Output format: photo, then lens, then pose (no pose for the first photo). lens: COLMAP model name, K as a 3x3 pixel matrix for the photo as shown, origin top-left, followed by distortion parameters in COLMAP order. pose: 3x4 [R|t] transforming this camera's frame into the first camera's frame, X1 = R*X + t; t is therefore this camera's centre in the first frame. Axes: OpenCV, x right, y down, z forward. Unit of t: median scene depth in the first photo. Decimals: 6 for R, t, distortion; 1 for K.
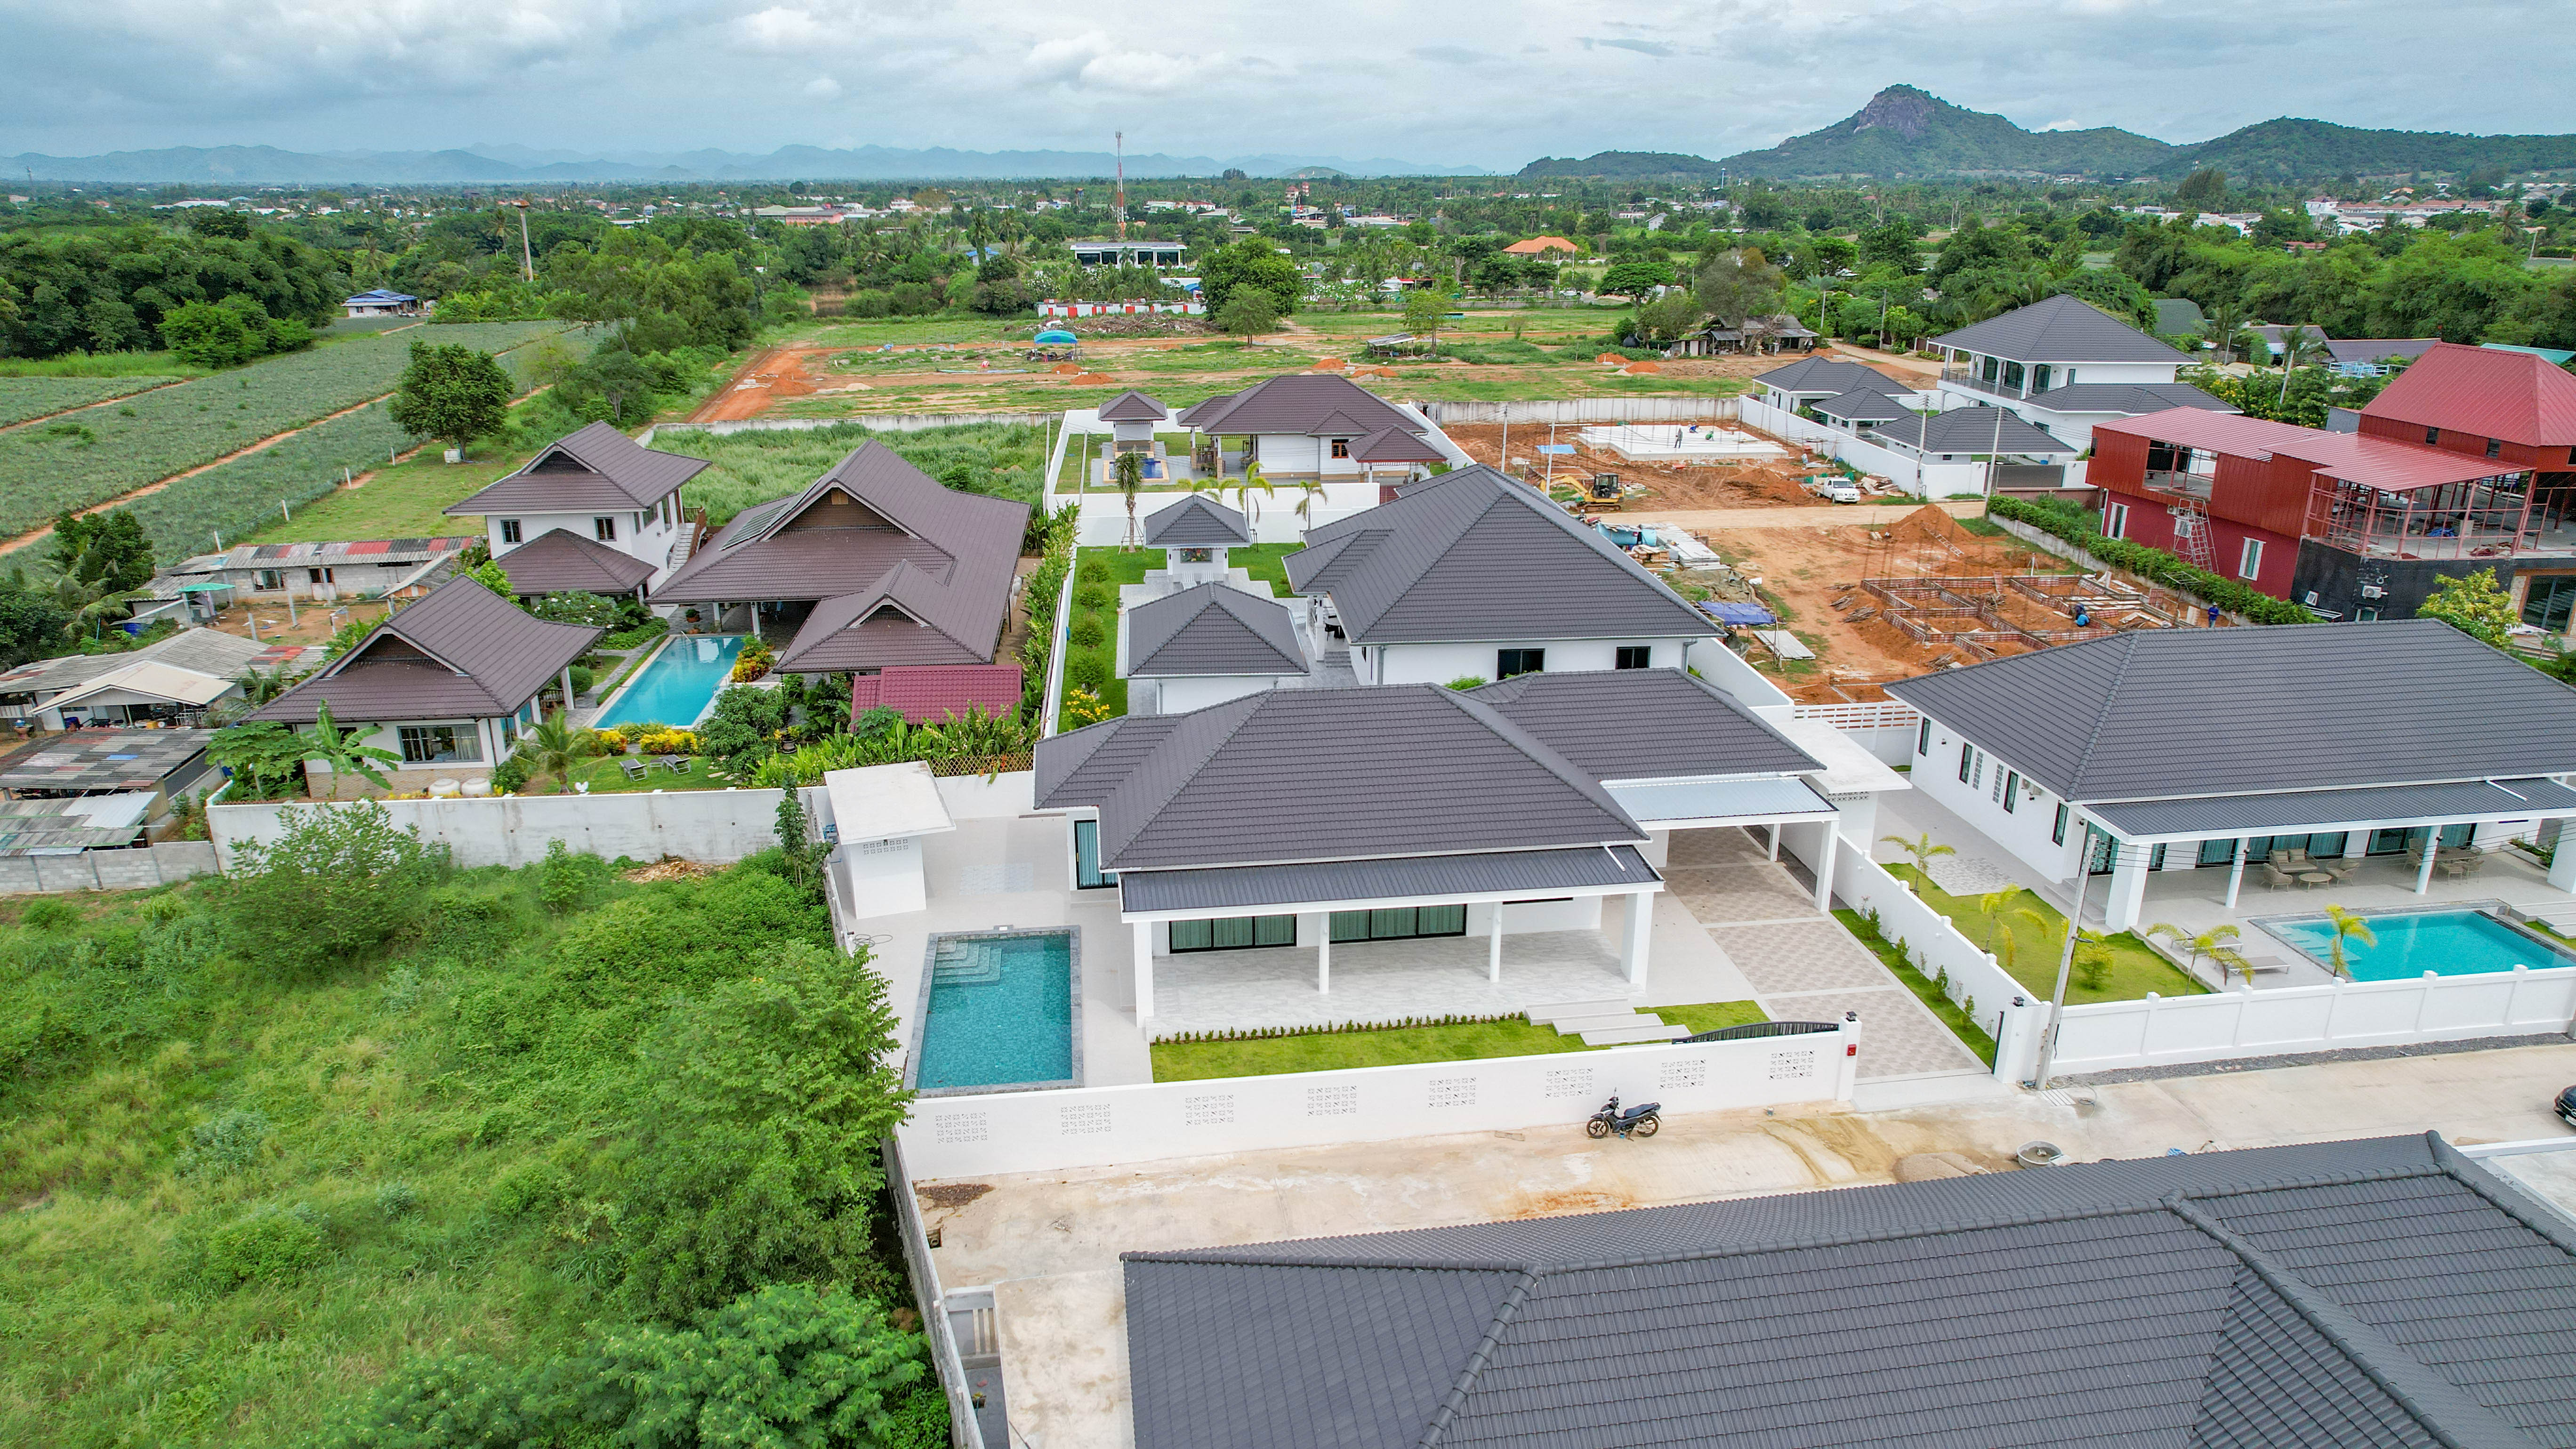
lens RADIAL K [[1639.3, 0, 1300.6], [0, 1639.3, 743.1], [0, 0, 1]] dist [-0.083750, 0.086877]
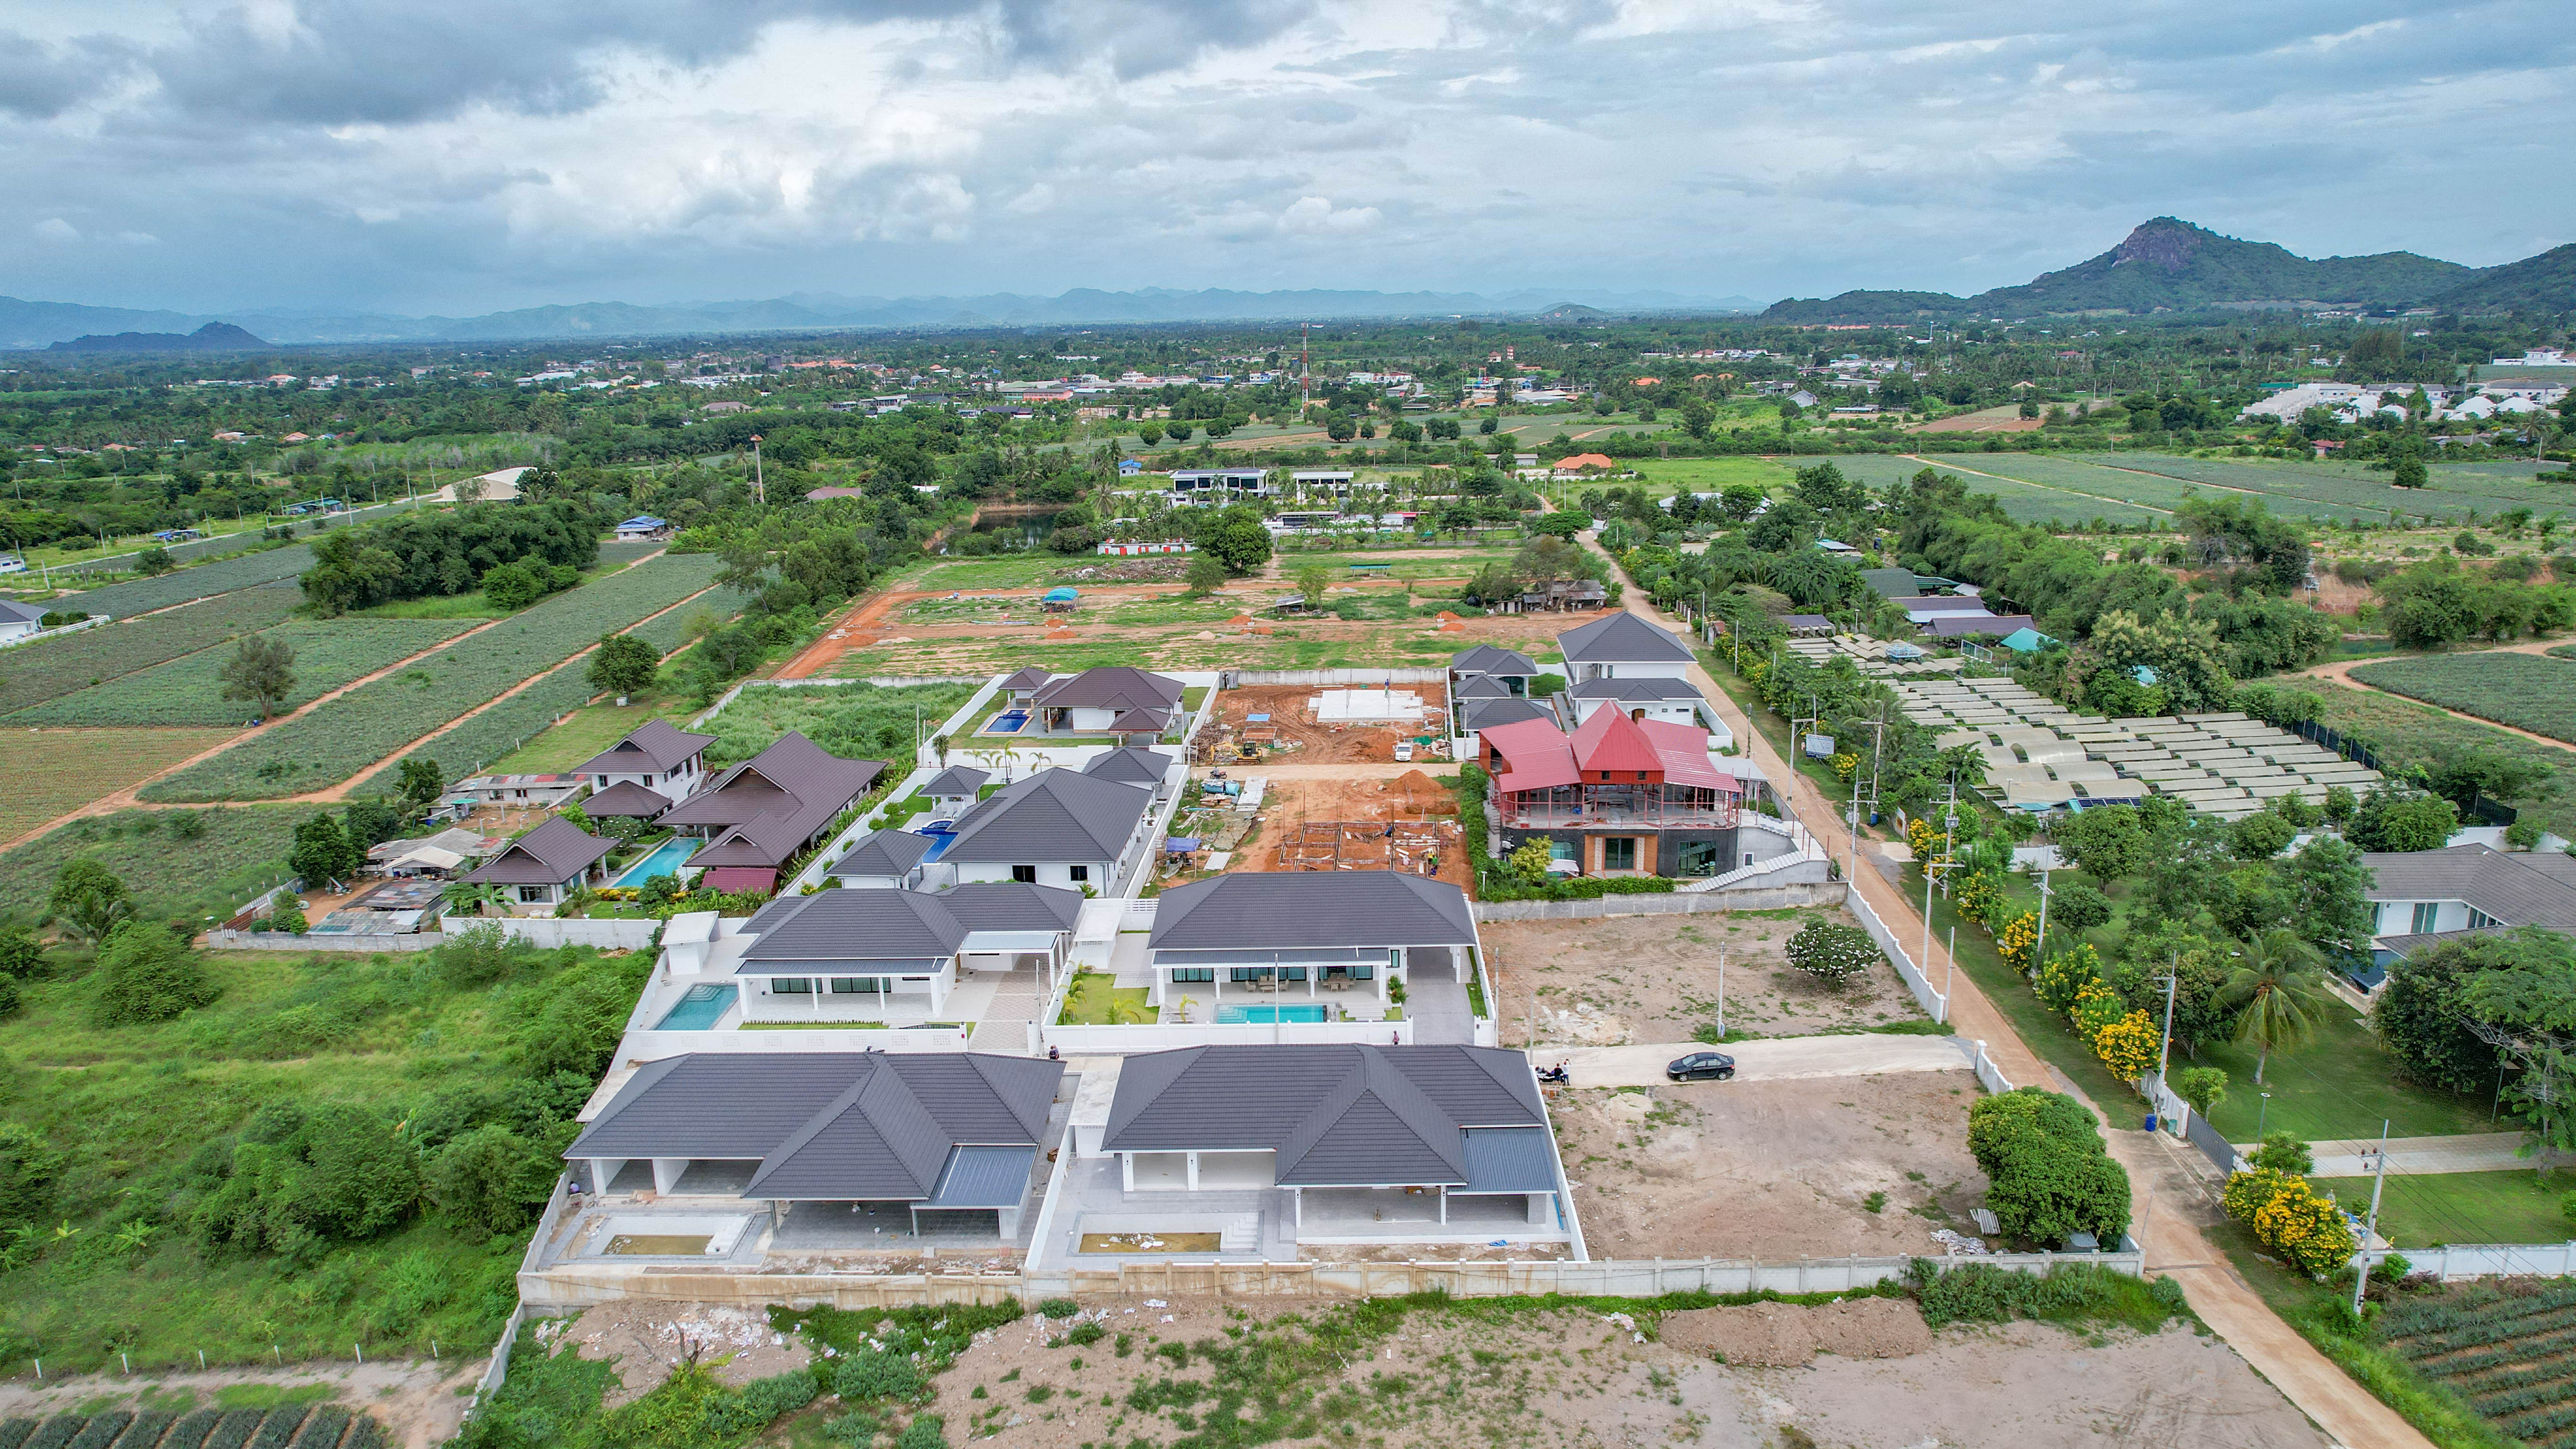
lens RADIAL K [[1655.3, 0, 1313.7], [0, 1655.3, 719.7], [0, 0, 1]] dist [-0.047694, 0.001975]
pose [[0.987884, 0.018342, -0.154108, 0.671222], [-0.032055, 0.995695, -0.086975, -0.058260], [0.151849, 0.090861, 0.984218, -0.842656]]
